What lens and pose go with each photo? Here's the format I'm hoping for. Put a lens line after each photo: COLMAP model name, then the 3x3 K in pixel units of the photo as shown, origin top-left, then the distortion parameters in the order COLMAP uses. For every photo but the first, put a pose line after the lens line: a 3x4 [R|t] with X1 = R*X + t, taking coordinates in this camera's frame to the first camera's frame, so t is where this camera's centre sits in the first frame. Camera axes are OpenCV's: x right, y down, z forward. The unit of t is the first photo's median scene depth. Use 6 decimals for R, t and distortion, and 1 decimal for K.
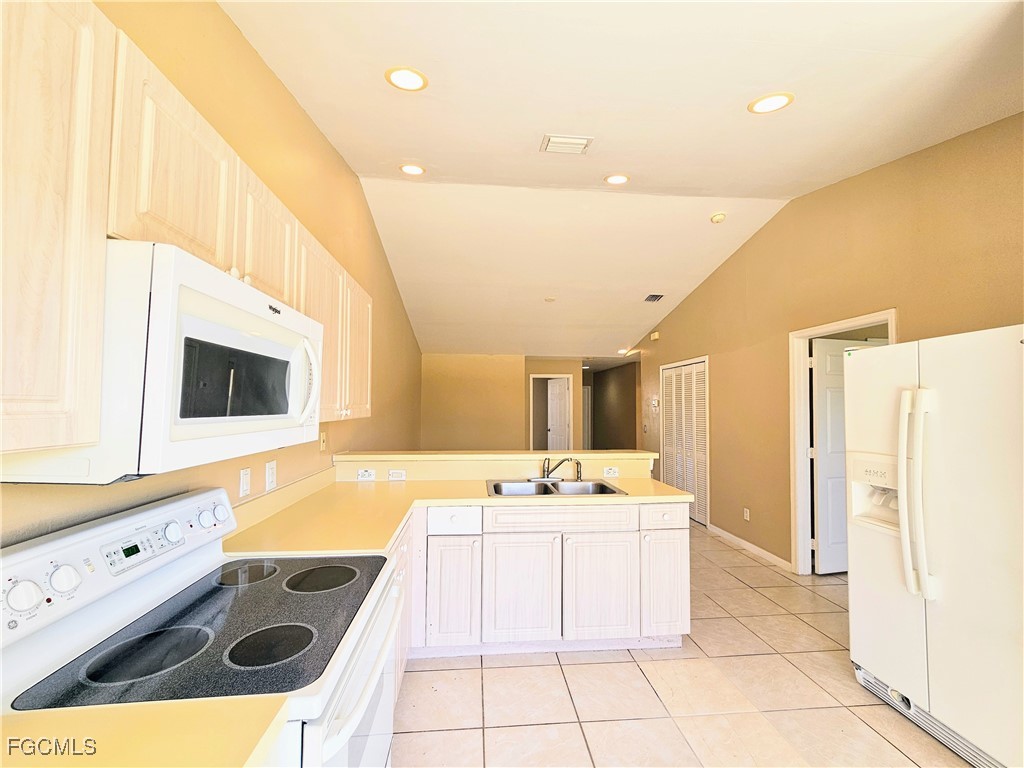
lens RADIAL K [[419.9, 0, 512.8], [0, 419.9, 393.7], [0, 0, 1]] dist [-0.001088, 0.001053]
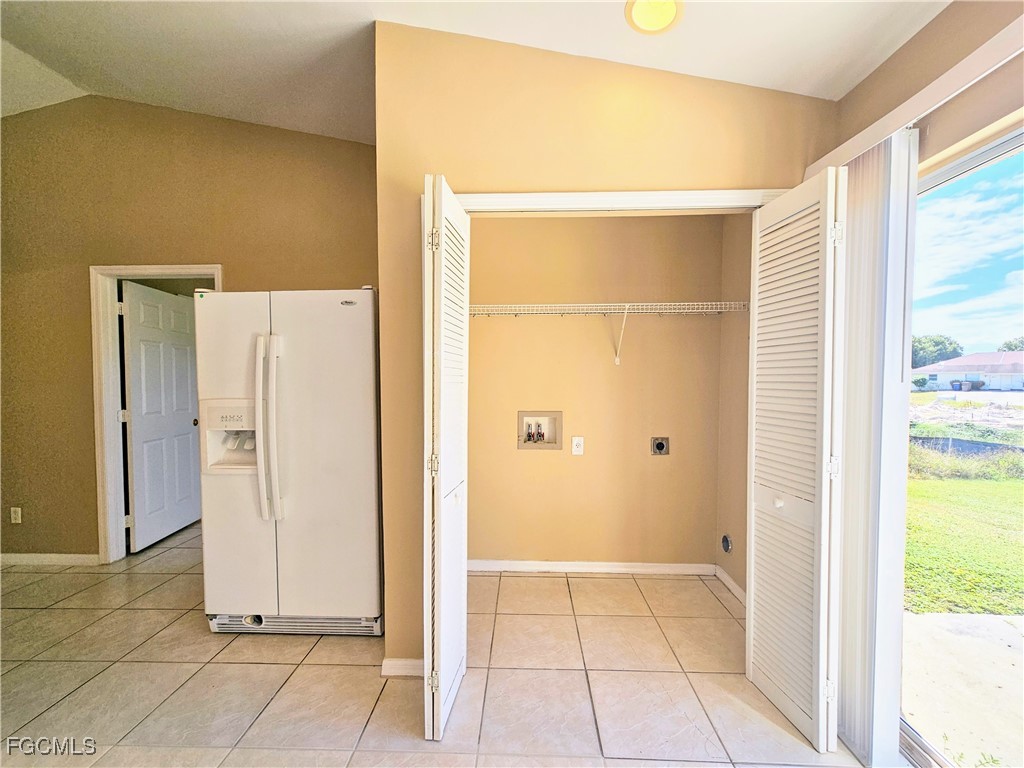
lens RADIAL K [[419.9, 0, 512.8], [0, 419.9, 393.7], [0, 0, 1]] dist [-0.001088, 0.001053]
pose [[0.125883, -0.040283, 0.991227, -0.035055], [-0.025200, 0.998723, 0.043788, 0.049583], [-0.991725, -0.030491, 0.124707, 0.146055]]
